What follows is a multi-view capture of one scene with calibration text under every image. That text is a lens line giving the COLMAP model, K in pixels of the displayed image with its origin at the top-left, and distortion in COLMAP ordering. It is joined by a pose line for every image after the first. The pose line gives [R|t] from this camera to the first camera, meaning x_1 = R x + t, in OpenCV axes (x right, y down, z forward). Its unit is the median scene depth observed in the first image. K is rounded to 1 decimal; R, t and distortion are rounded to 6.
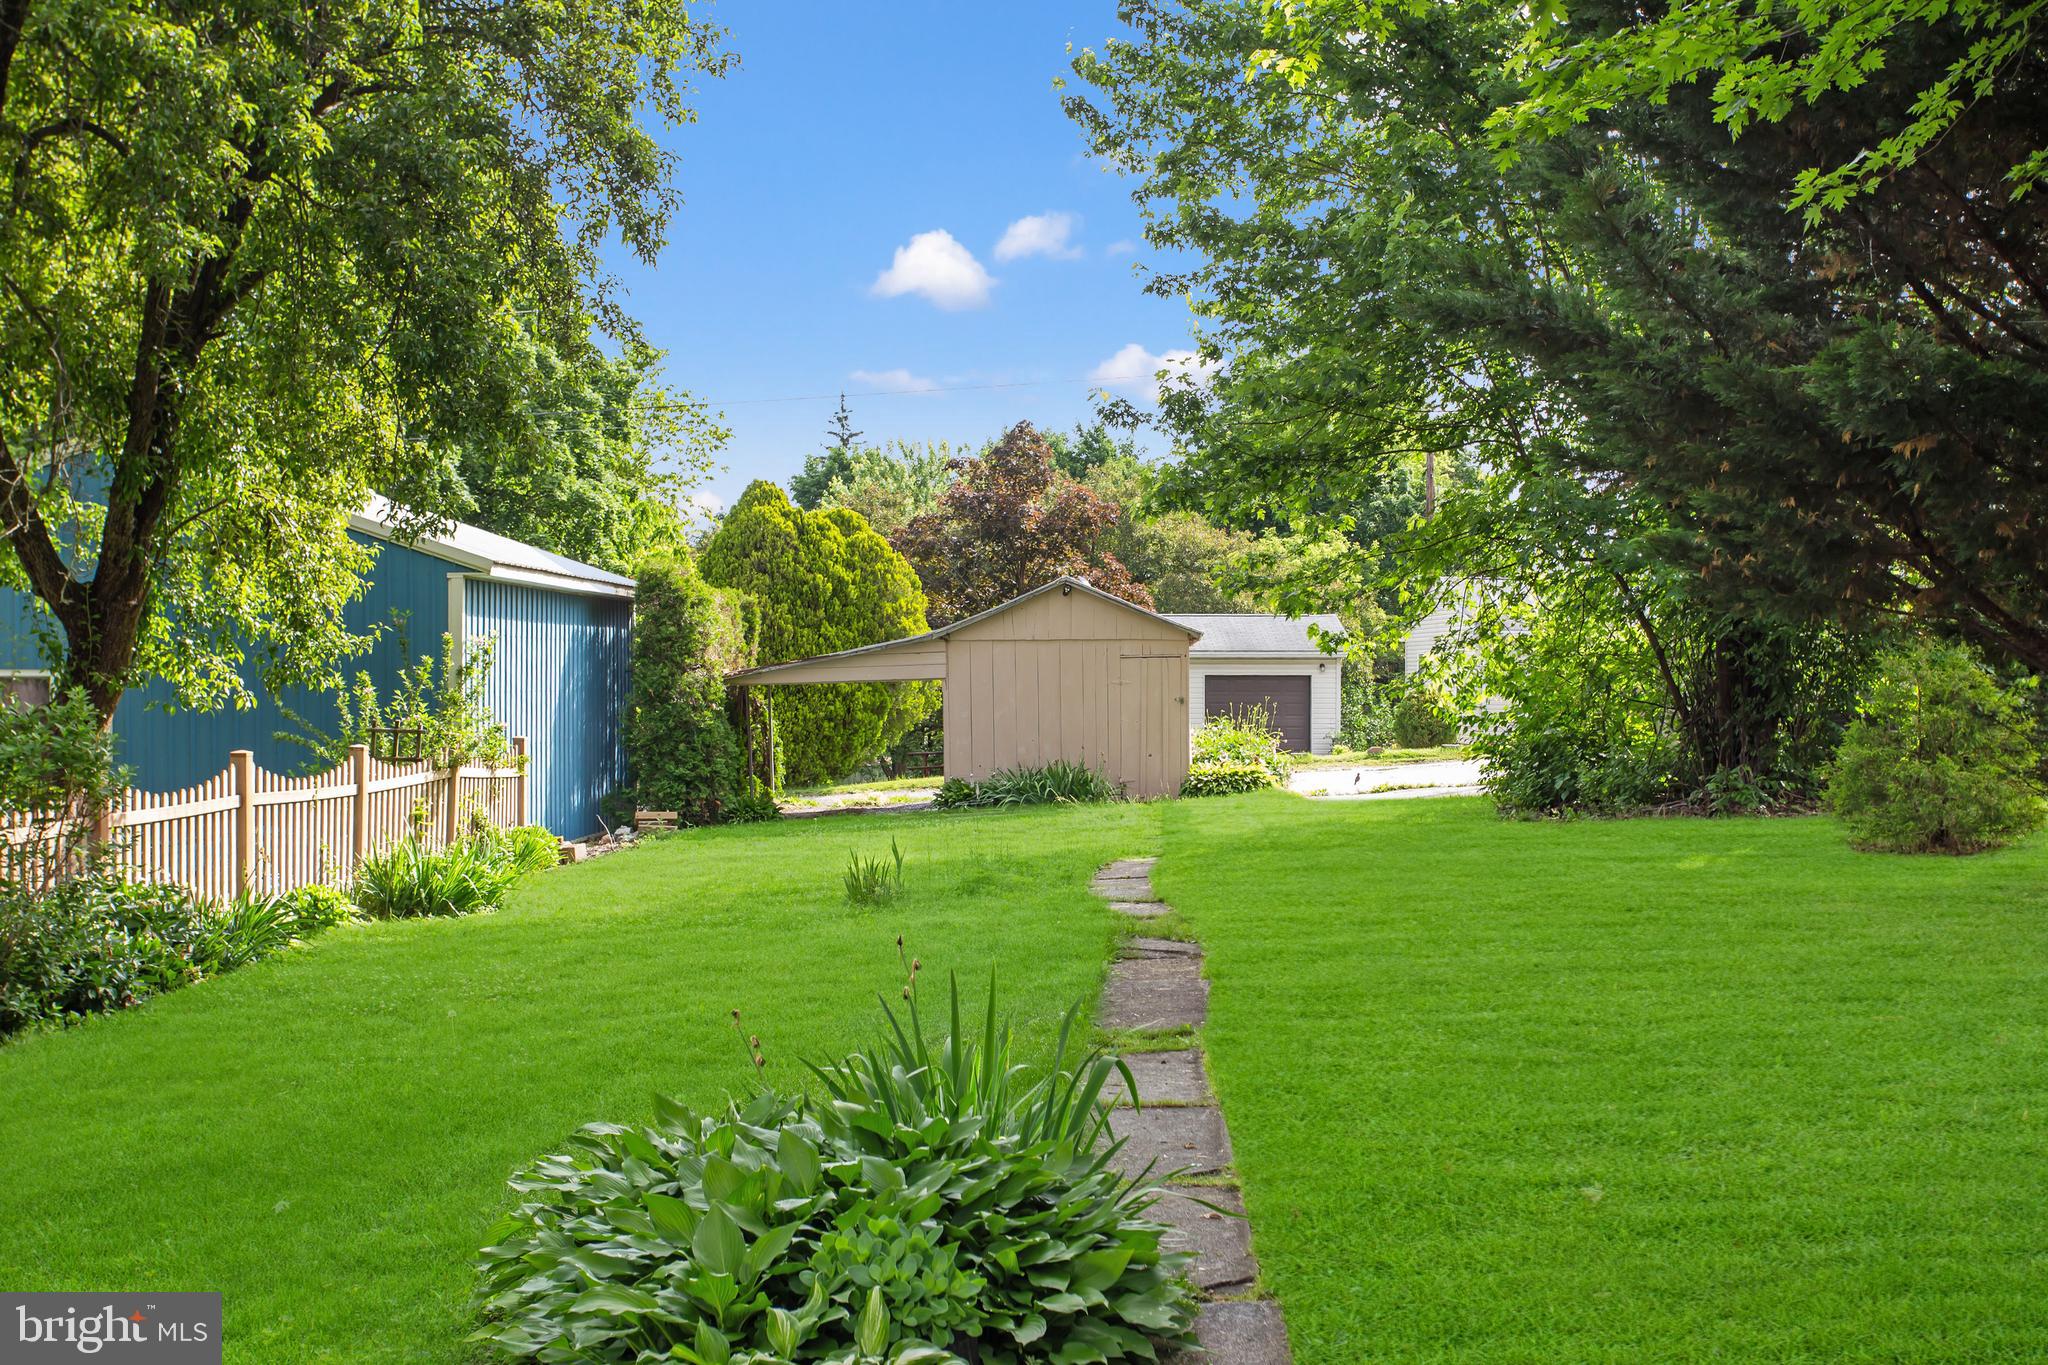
lens RADIAL K [[2543.3, 0, 1024.8], [0, 2543.3, 724.8], [0, 0, 1]] dist [0.006800, 0.012681]
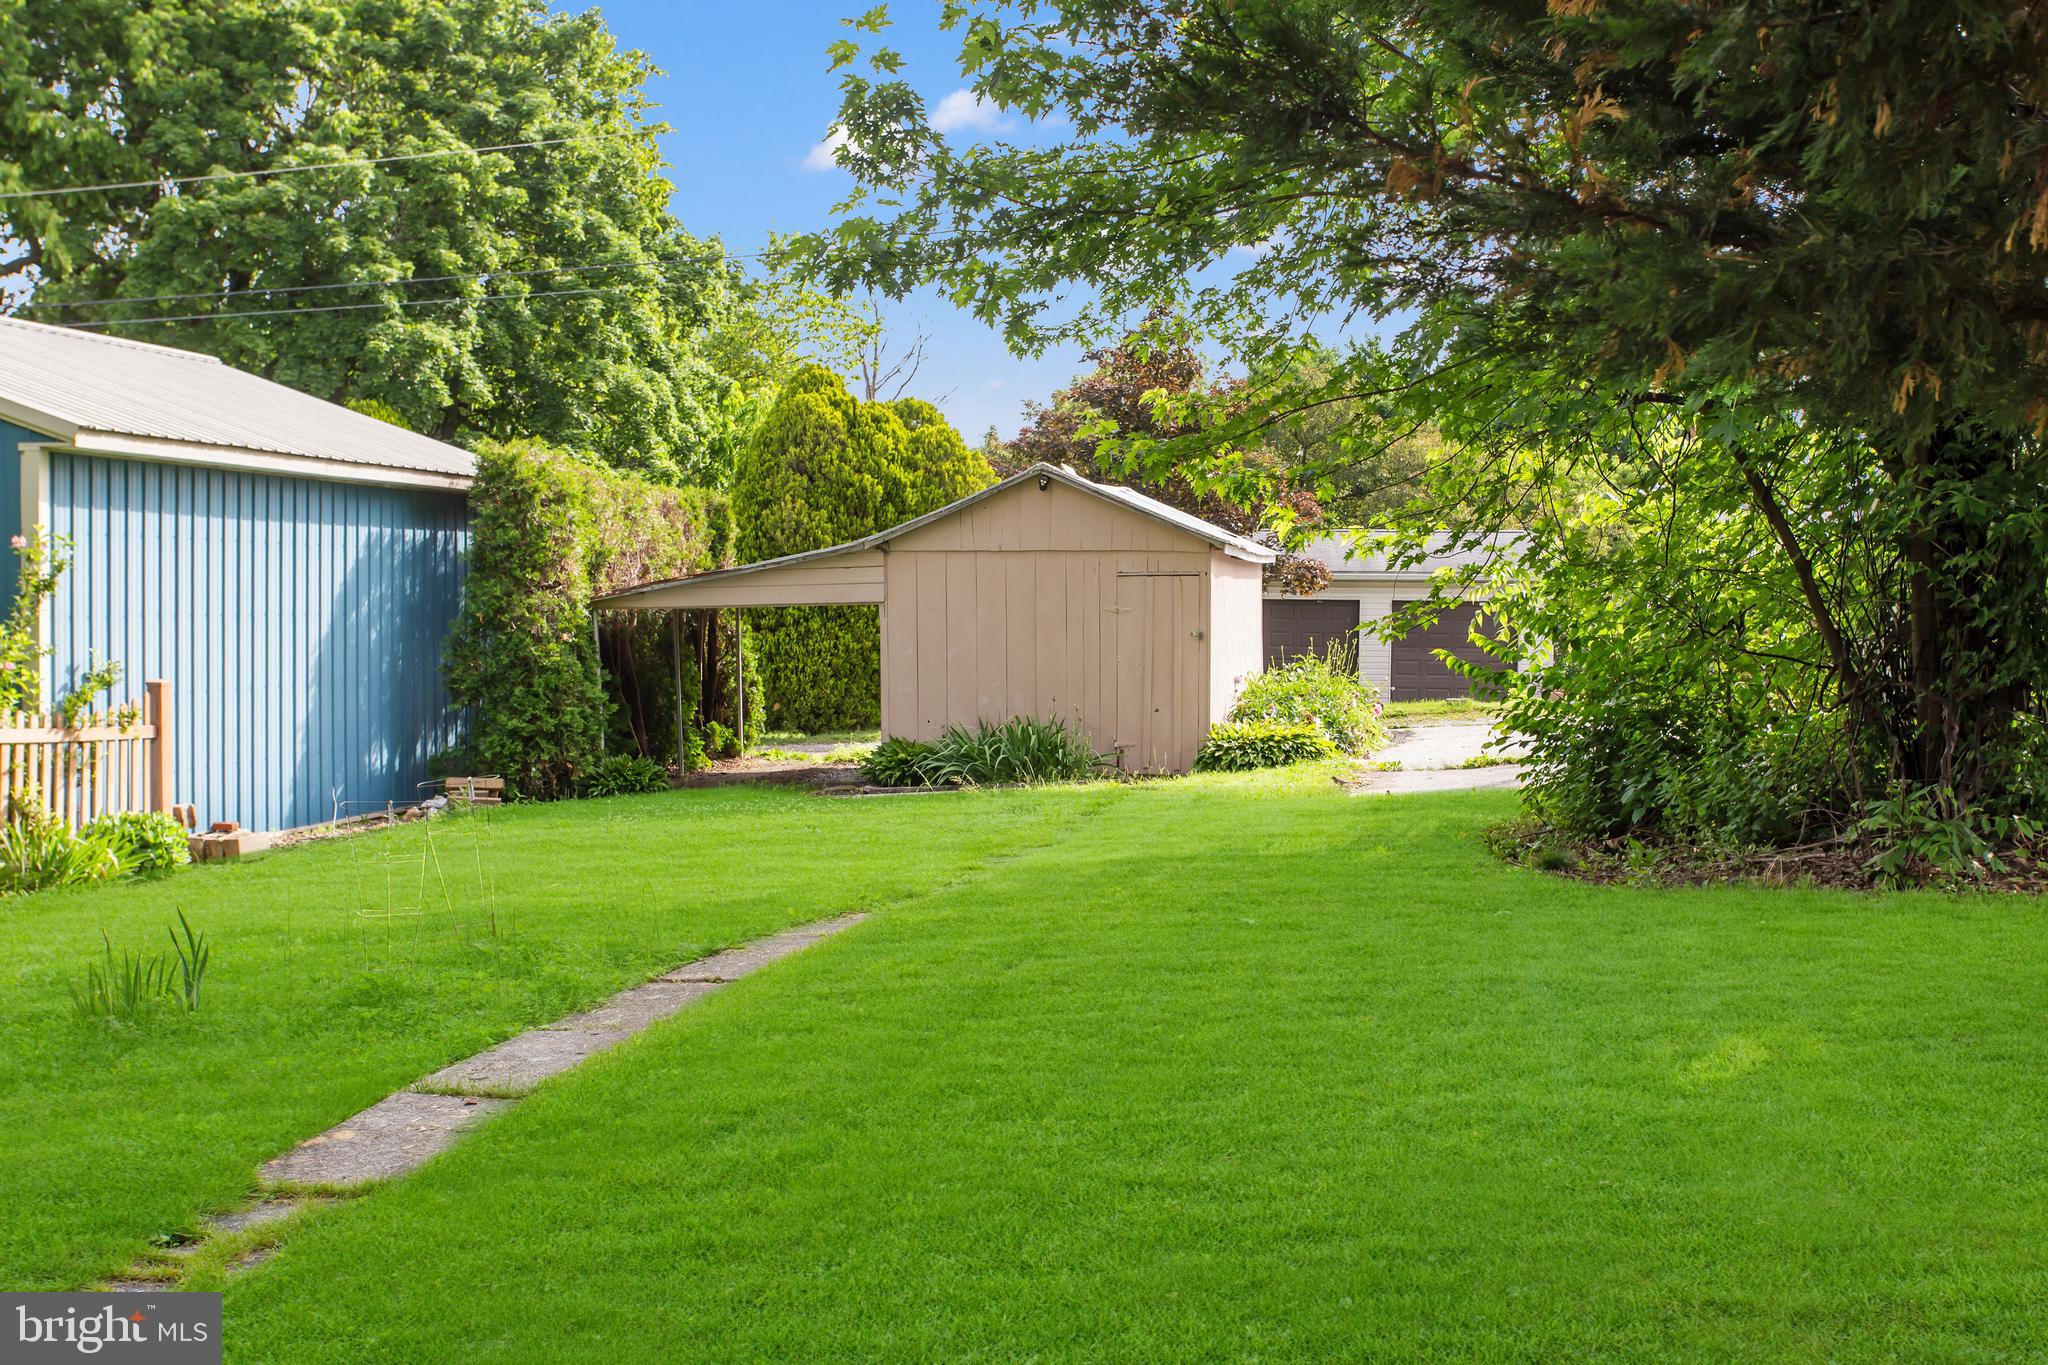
lens RADIAL K [[2342.5, 0, 1024.0], [0, 2342.5, 682.5], [0, 0, 1]] dist [0.017374, 0.023140]
pose [[0.988047, 0.013614, -0.153551, 0.115666], [-0.011054, 0.999786, 0.017513, -0.007398], [0.153756, -0.015607, 0.987986, 0.337005]]
